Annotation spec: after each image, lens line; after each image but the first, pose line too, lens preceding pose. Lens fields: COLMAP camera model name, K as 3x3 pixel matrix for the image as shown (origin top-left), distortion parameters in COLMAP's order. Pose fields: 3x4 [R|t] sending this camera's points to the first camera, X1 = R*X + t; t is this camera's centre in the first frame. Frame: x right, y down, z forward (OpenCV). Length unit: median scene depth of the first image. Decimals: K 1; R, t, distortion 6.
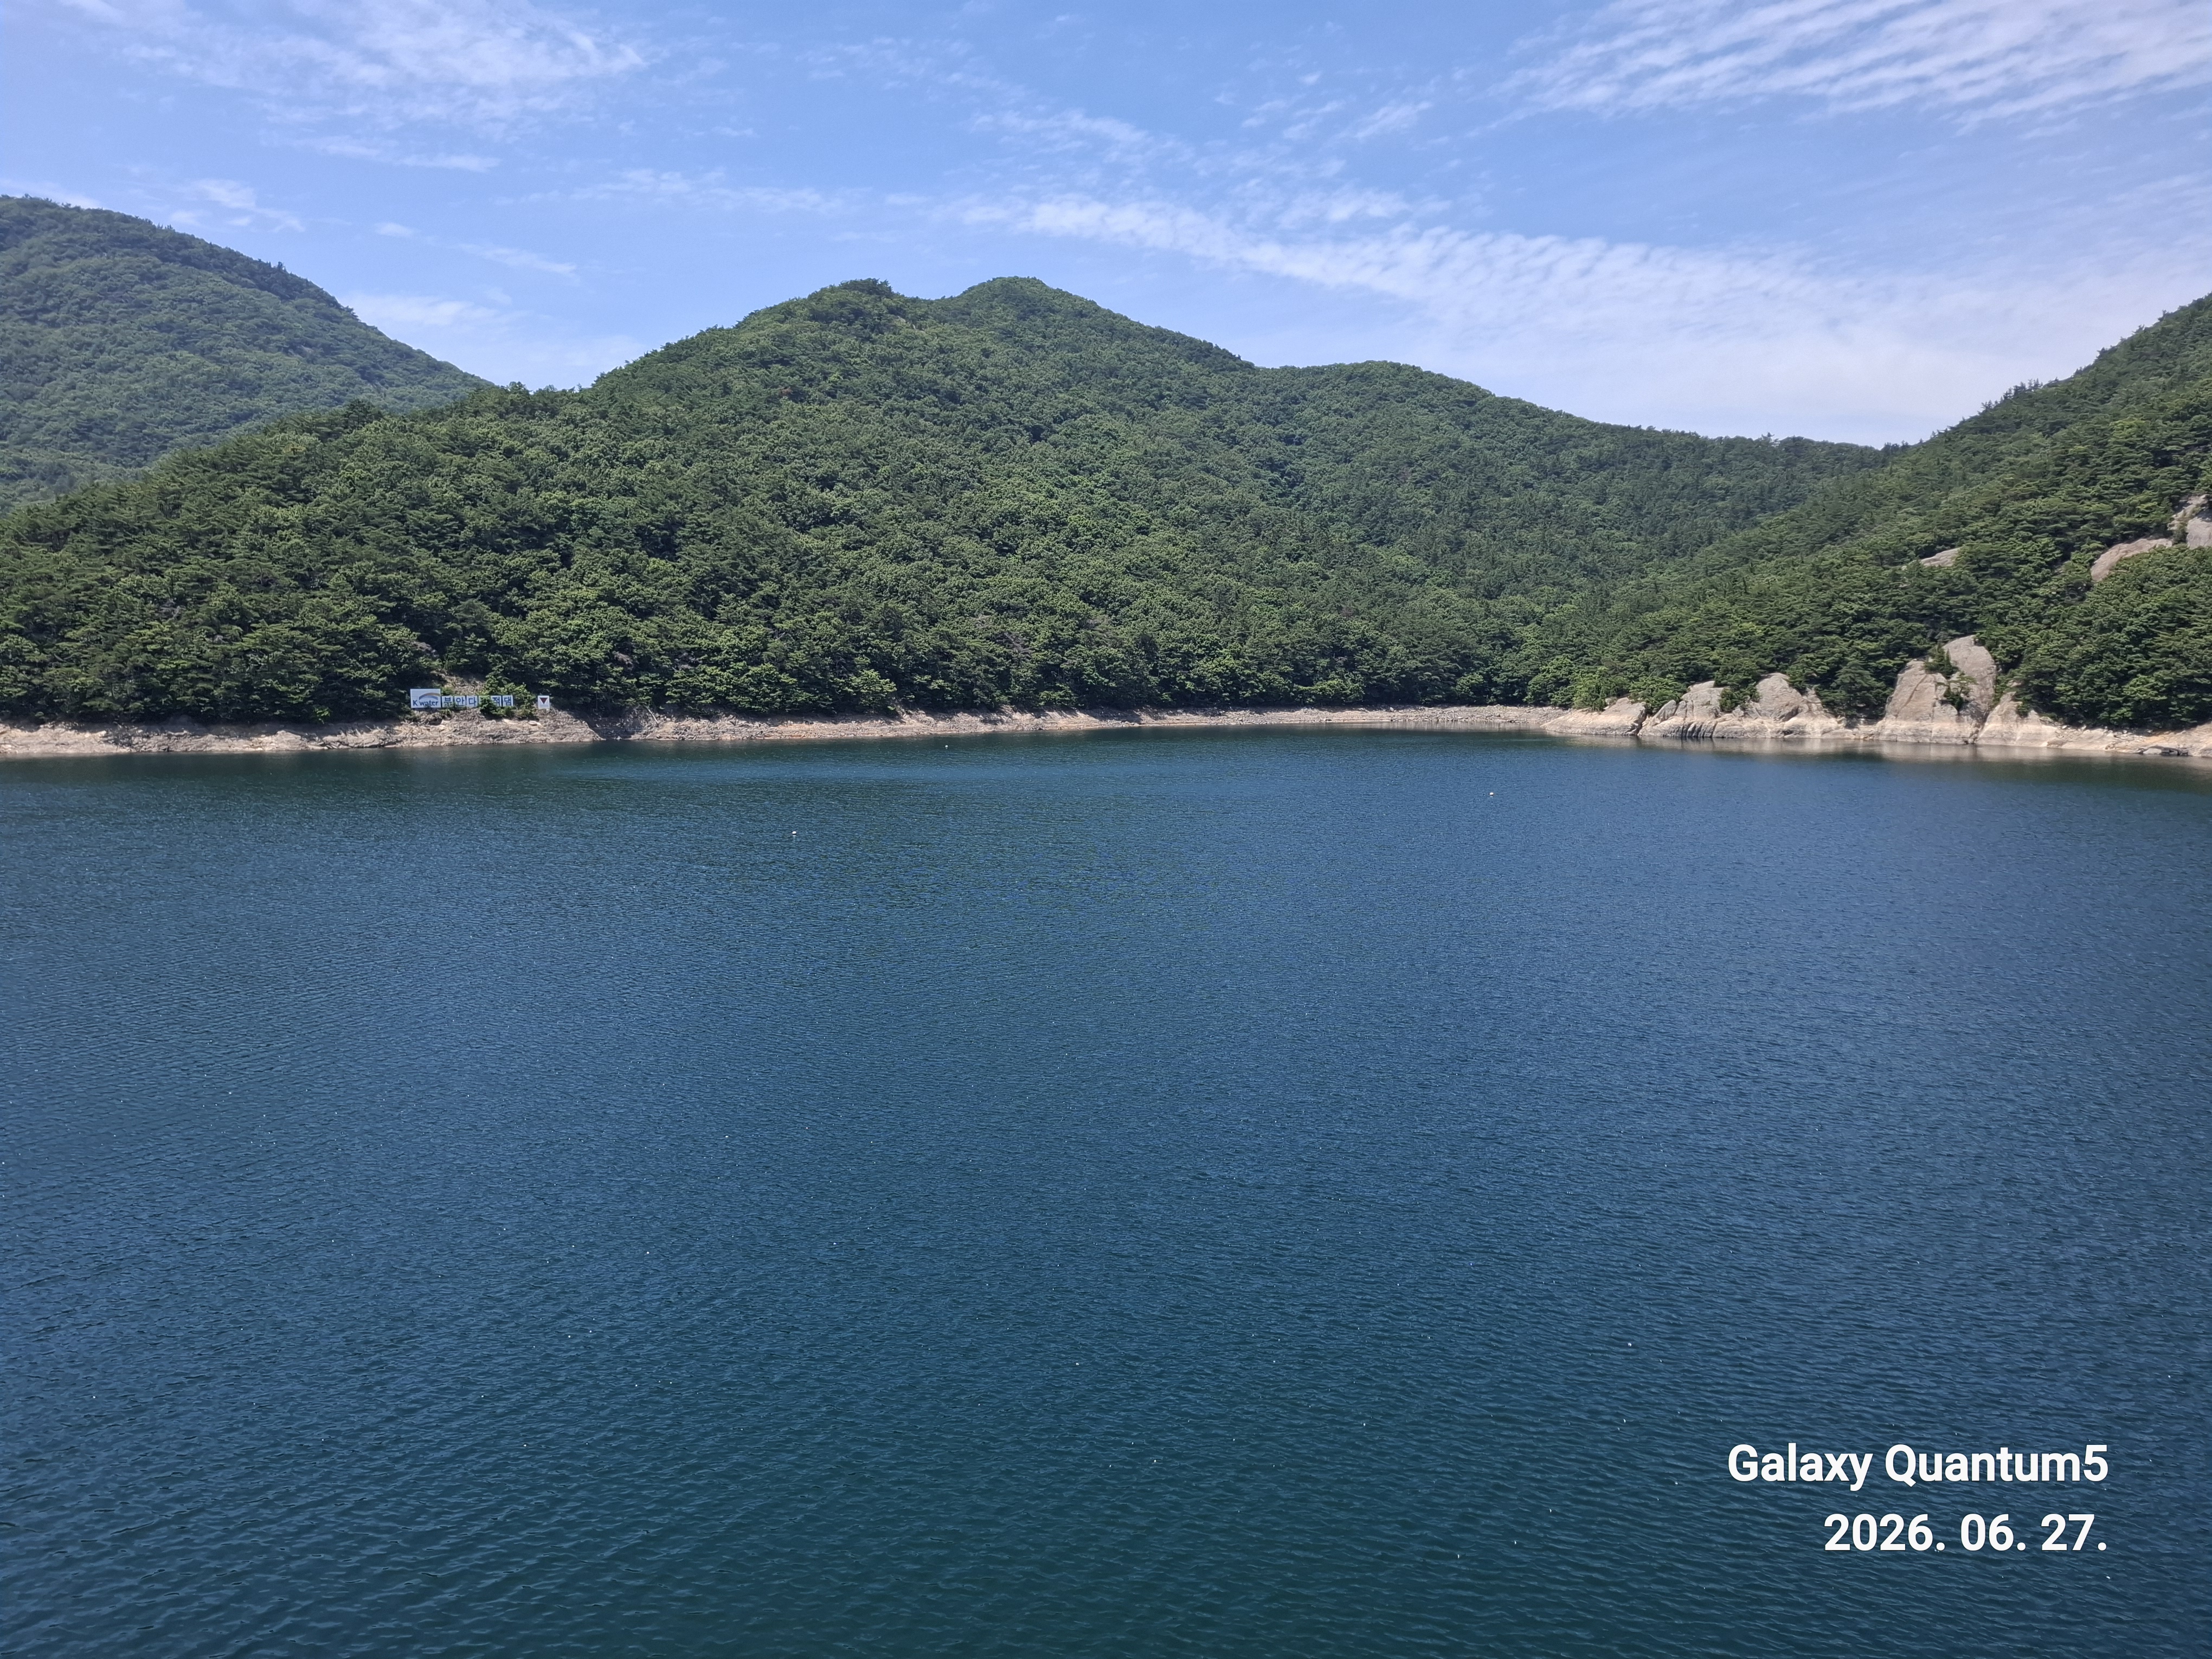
lens RADIAL K [[1562.6, 0, 1086.3], [0, 1562.6, 828.6], [0, 0, 1]] dist [0.064055, -0.062916]
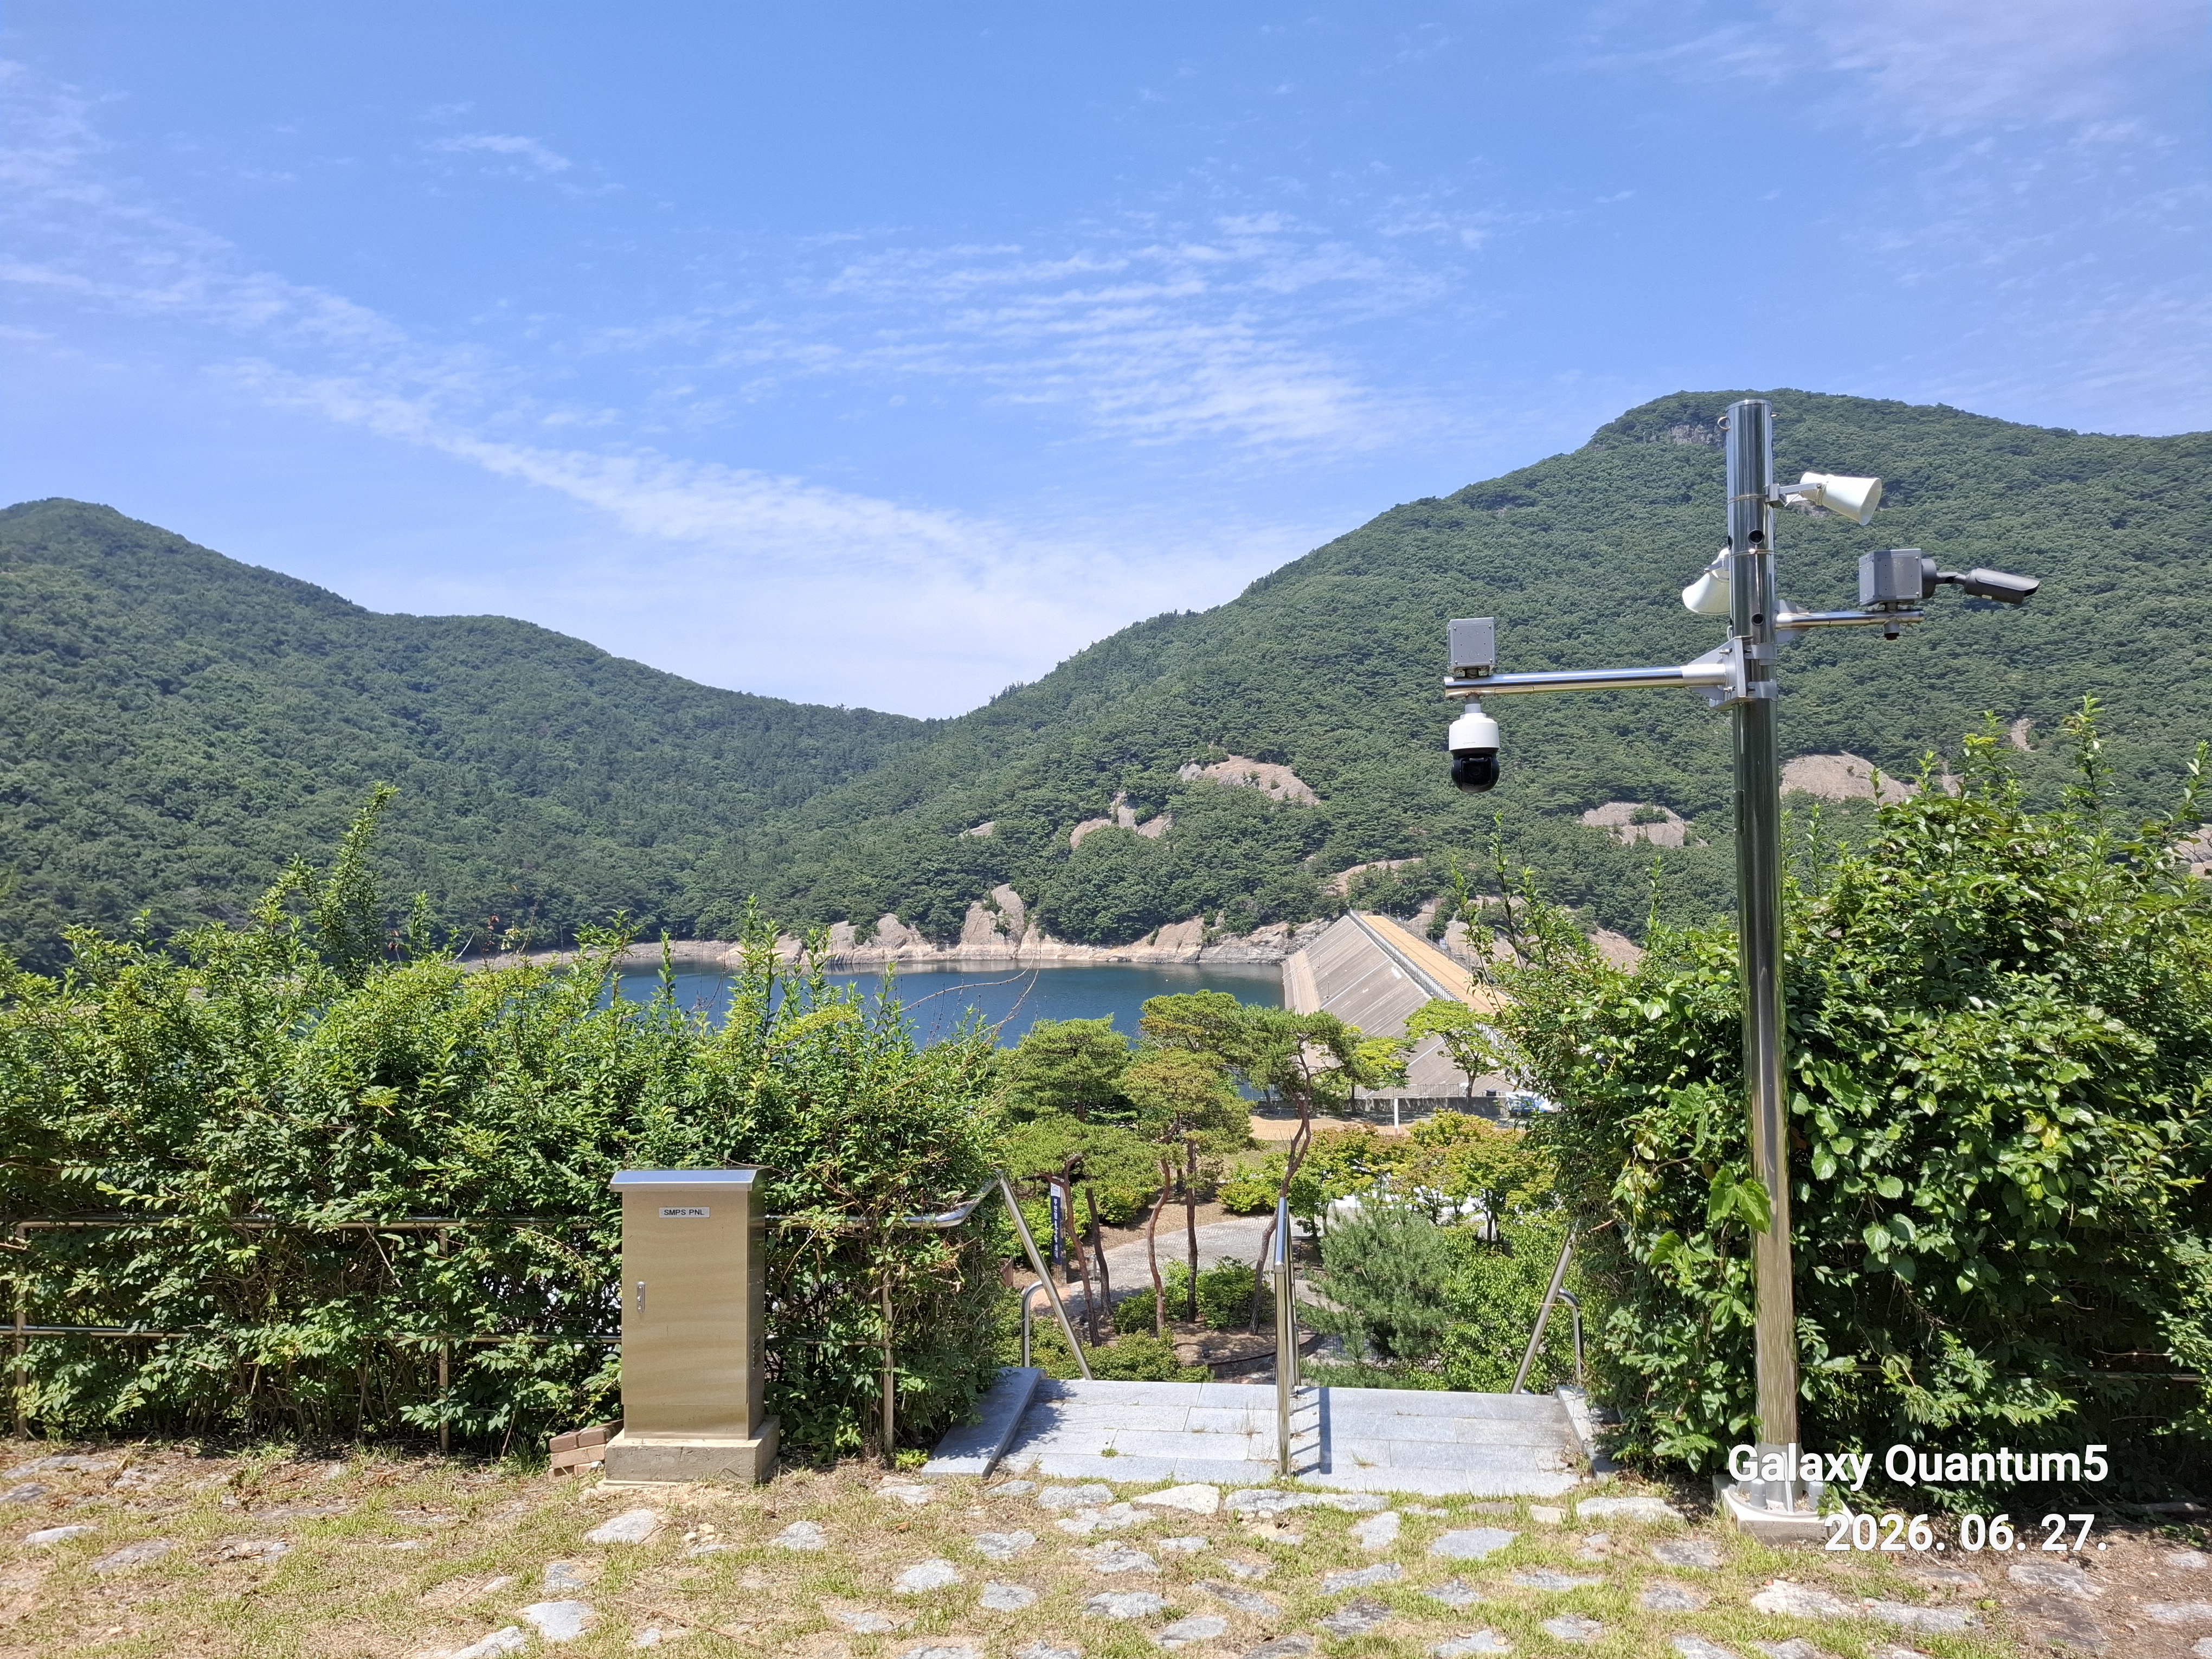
lens RADIAL K [[1562.6, 0, 1108.9], [0, 1562.6, 825.4], [0, 0, 1]] dist [0.064055, -0.062916]
pose [[0.830063, -0.018015, 0.557379, -0.120944], [0.087668, 0.991266, -0.098518, -0.016475], [-0.550736, 0.130640, 0.824392, -0.182164]]
